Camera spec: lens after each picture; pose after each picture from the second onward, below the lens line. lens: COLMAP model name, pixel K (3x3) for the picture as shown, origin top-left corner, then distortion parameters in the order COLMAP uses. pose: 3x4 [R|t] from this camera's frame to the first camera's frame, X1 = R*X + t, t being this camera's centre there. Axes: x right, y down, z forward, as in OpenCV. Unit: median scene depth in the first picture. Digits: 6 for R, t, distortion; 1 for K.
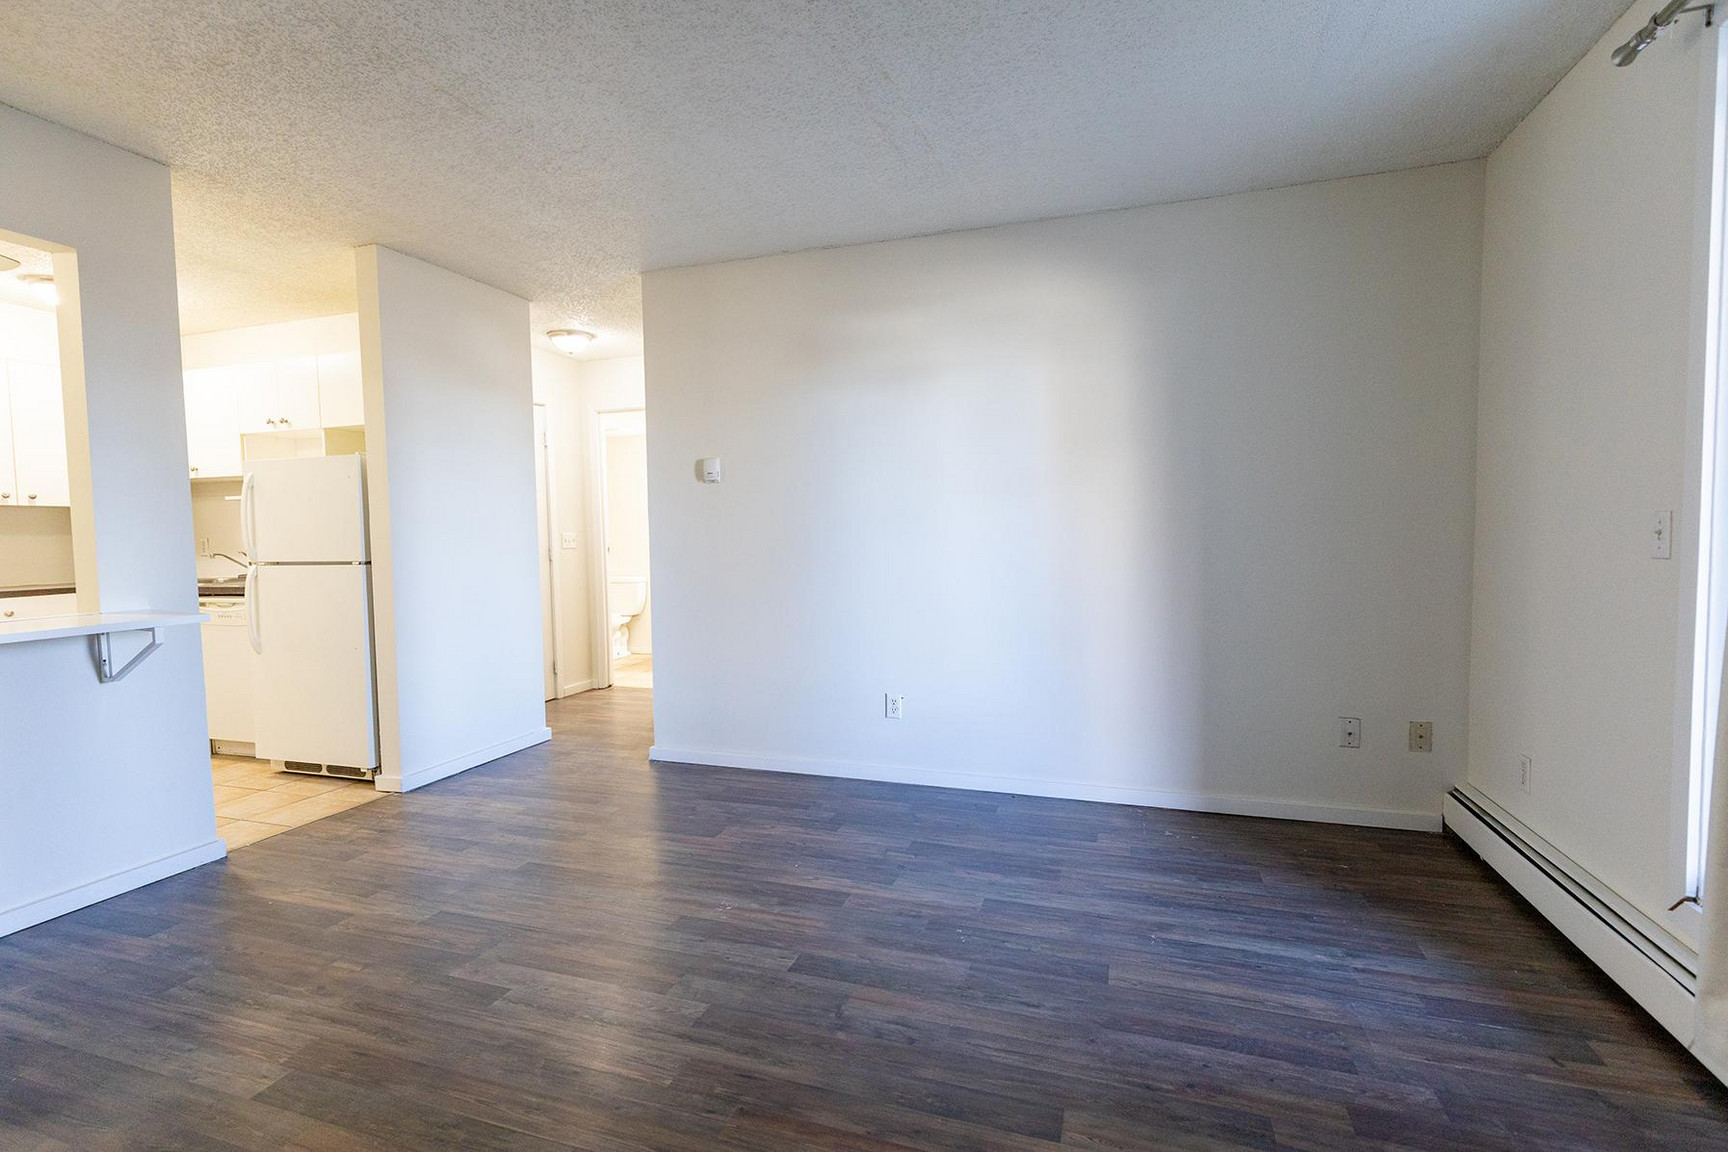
lens RADIAL K [[807.0, 0, 864.0], [0, 807.0, 576.0], [0, 0, 1]] dist [0.001424, -0.000565]
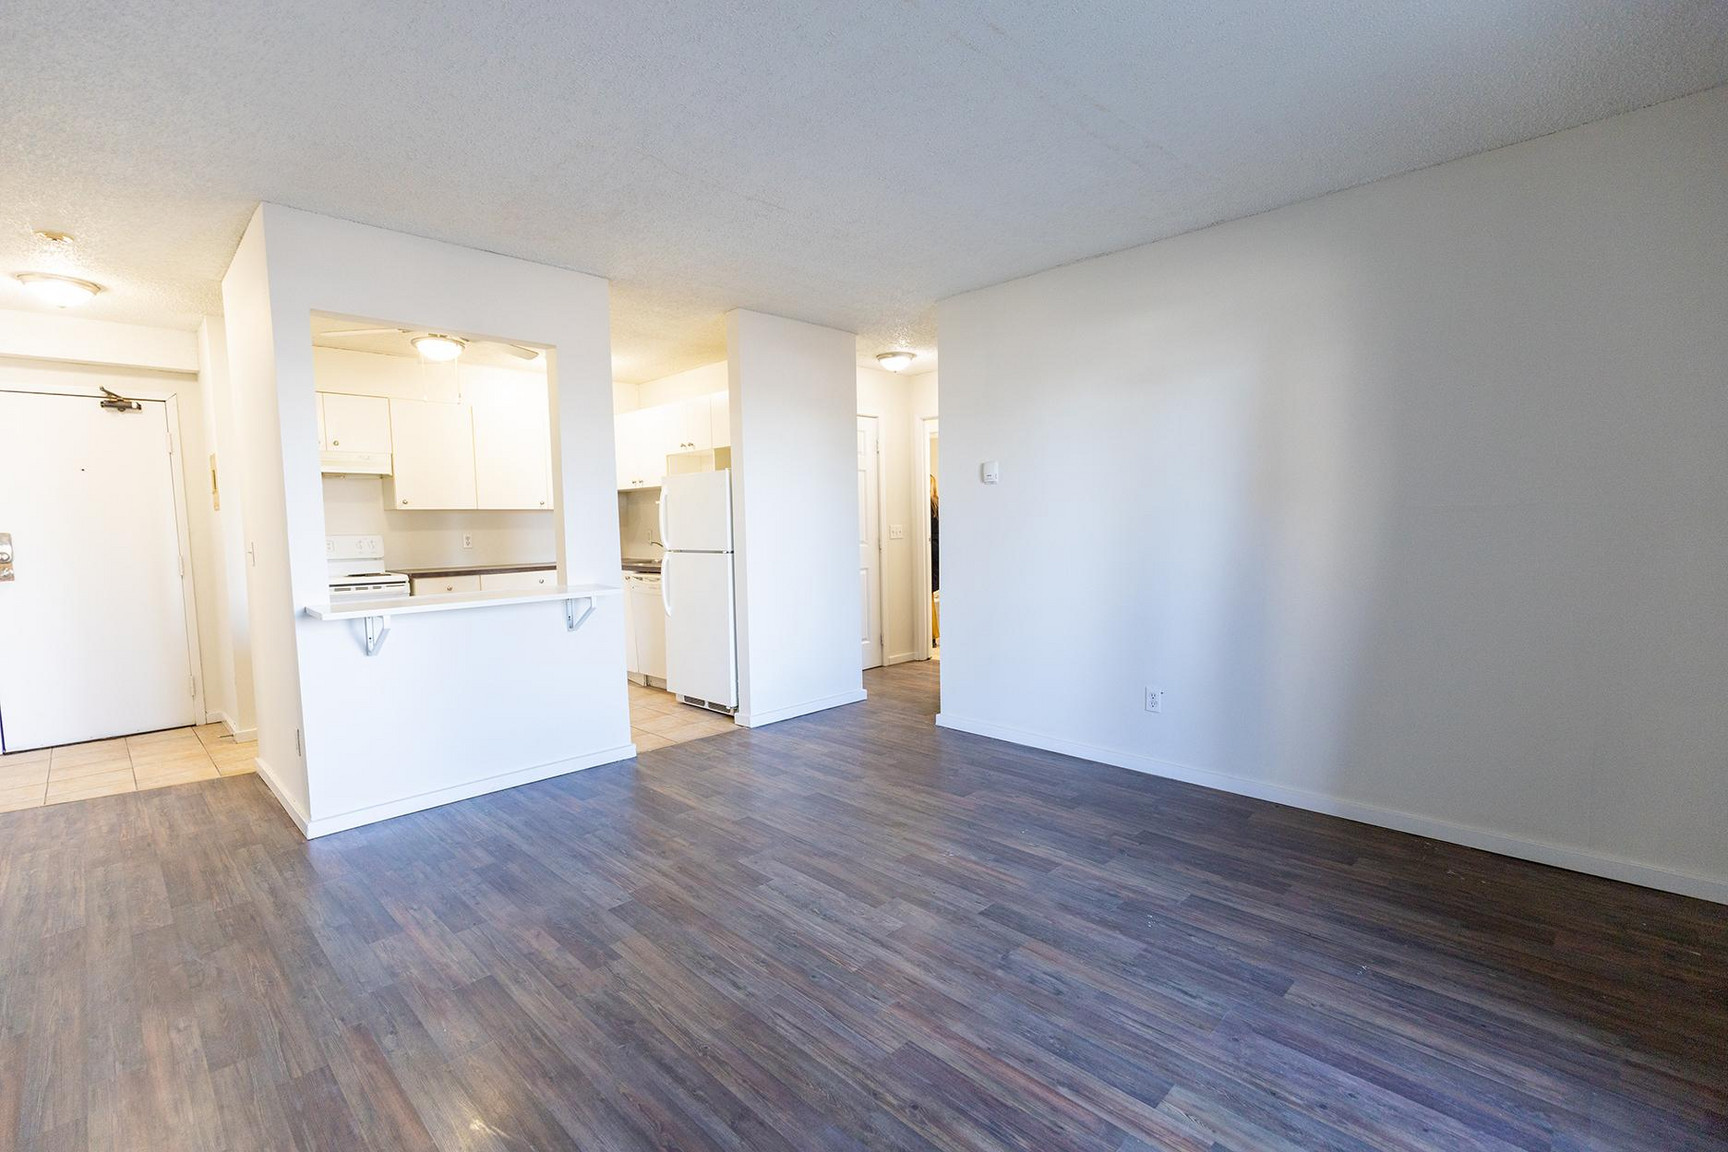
lens RADIAL K [[778.6, 0, 864.0], [0, 778.6, 576.0], [0, 0, 1]] dist [0.000800, -0.001001]
pose [[0.895571, 0.030024, -0.443904, 0.204658], [-0.020020, 0.999429, 0.027207, -0.022061], [0.444467, -0.015479, 0.895661, -0.062787]]
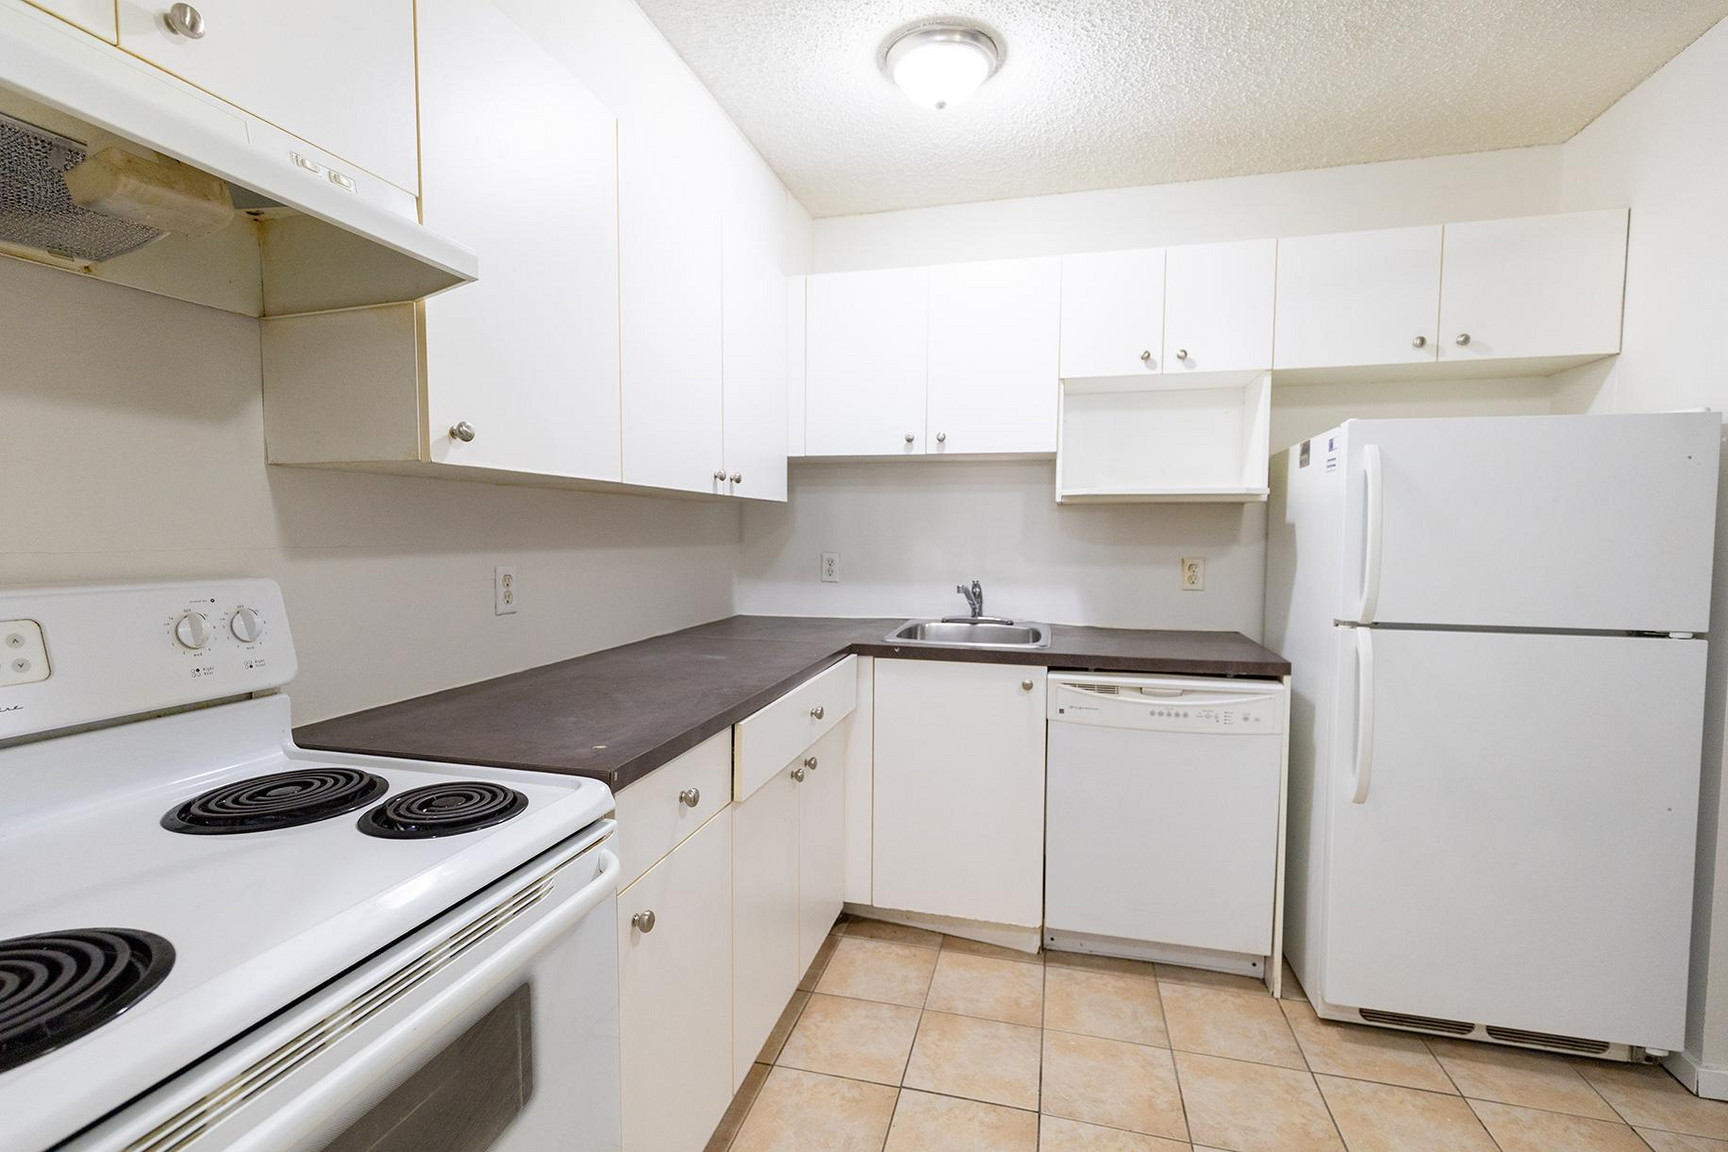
lens RADIAL K [[787.9, 0, 864.0], [0, 787.9, 576.0], [0, 0, 1]] dist [-0.000420, -0.000471]
pose [[0.997517, 0.018511, 0.067955, -1.645297], [-0.018660, 0.999825, 0.001546, -0.060764], [-0.067915, -0.002810, 0.997687, 0.802505]]
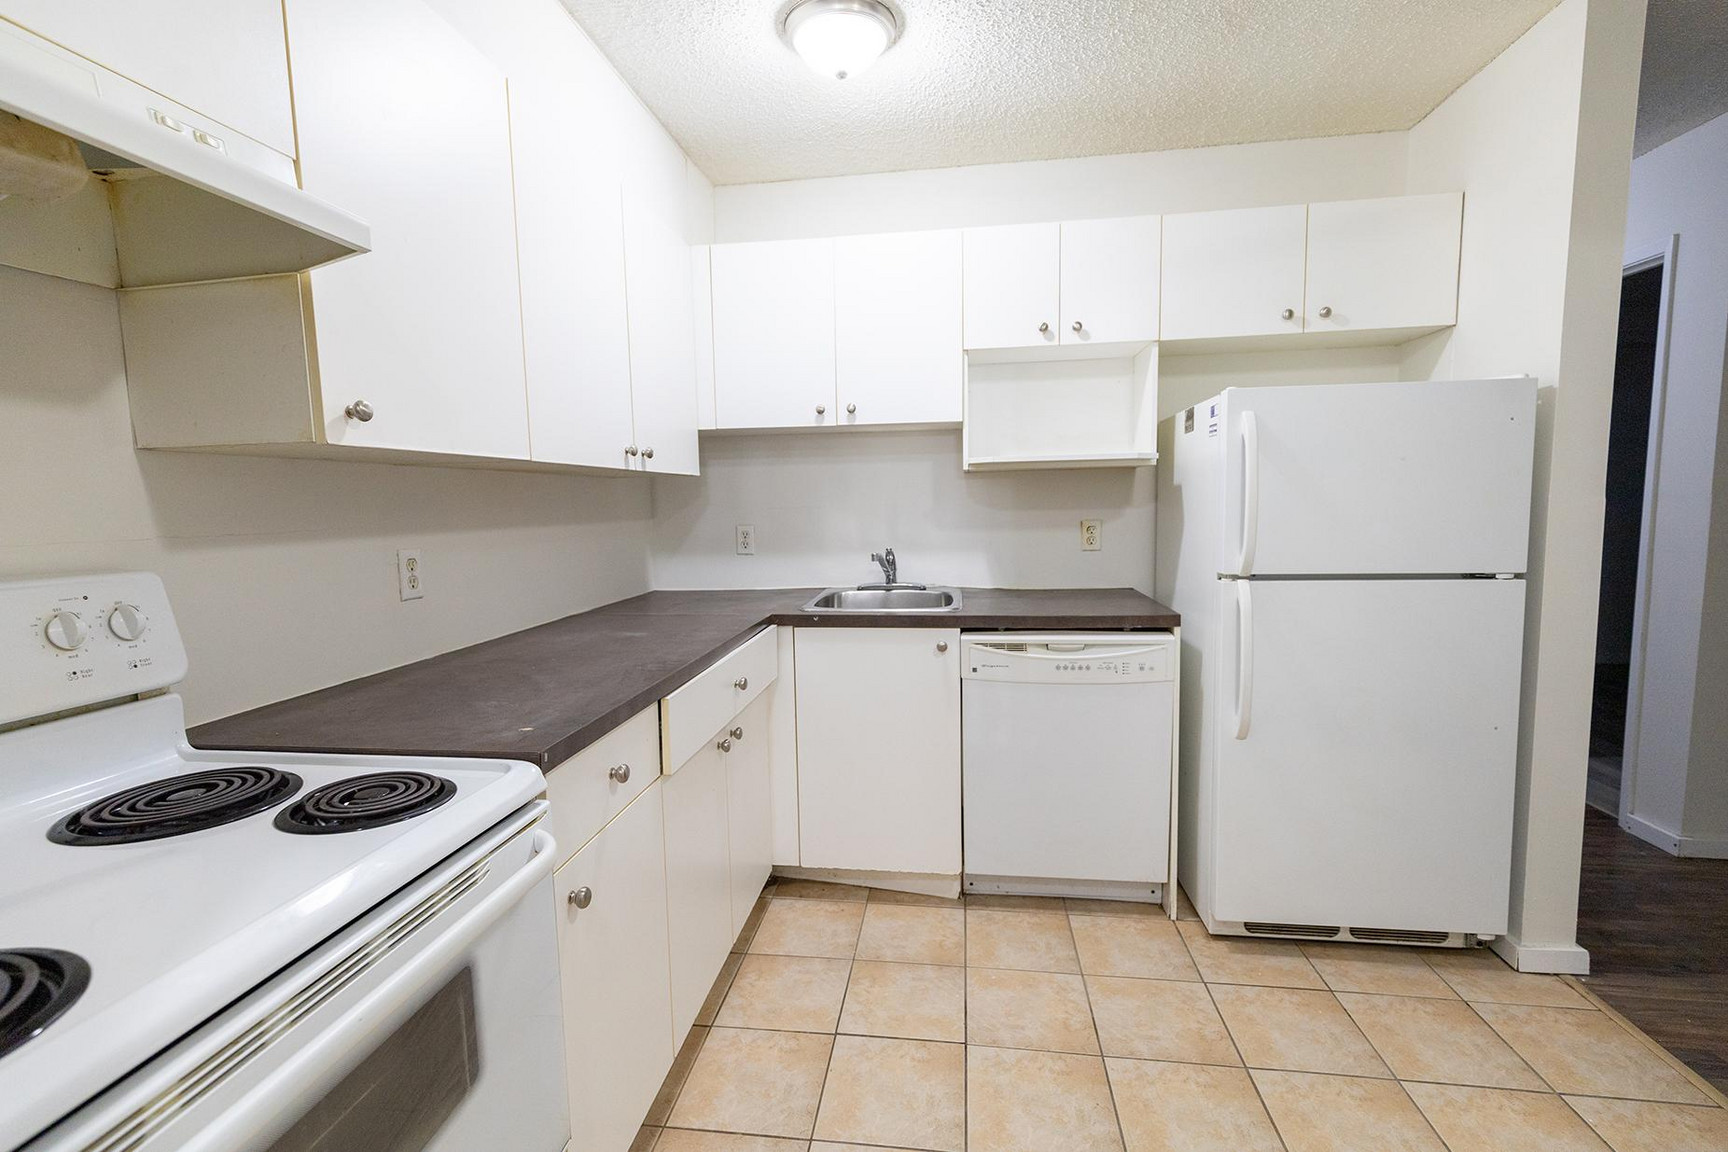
lens RADIAL K [[778.6, 0, 864.0], [0, 778.6, 576.0], [0, 0, 1]] dist [0.000800, -0.001001]
pose [[0.983013, -0.020934, 0.182340, -1.653902], [0.013738, 0.999080, 0.040636, -0.061731], [-0.183022, -0.037441, 0.982396, 0.795651]]
